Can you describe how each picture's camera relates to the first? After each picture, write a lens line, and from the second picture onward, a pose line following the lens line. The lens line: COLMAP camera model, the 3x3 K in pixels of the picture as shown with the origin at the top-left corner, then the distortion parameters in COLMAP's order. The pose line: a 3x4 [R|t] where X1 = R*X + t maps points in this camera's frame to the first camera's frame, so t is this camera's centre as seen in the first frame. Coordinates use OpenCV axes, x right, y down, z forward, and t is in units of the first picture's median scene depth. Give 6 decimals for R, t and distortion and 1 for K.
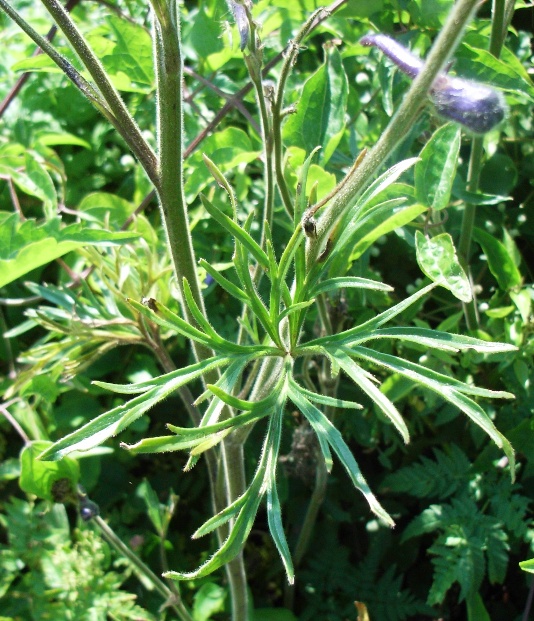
lens RADIAL K [[631.9, 0, 267.0], [0, 631.9, 310.5], [0, 0, 1]] dist [0.001471, 0.001292]
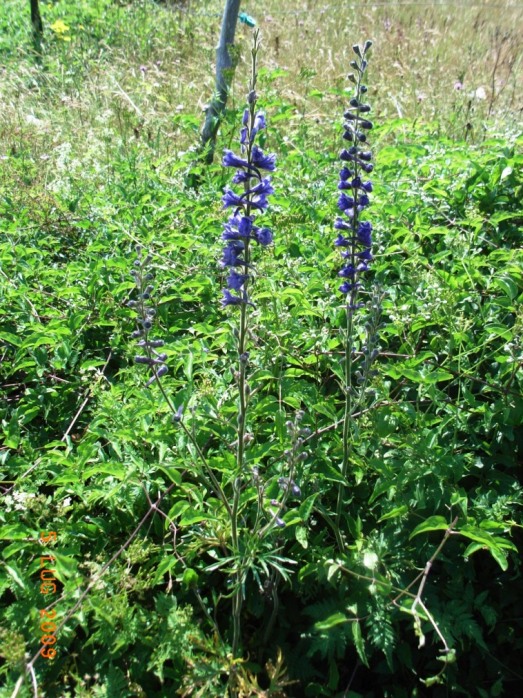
lens RADIAL K [[634.4, 0, 261.5], [0, 634.4, 349.0], [0, 0, 1]] dist [-0.054475, -0.001388]
pose [[0.987604, 0.115113, -0.106711, 0.472008], [-0.134461, 0.971184, -0.196781, -0.582947], [0.080984, 0.208690, 0.974623, -4.395224]]
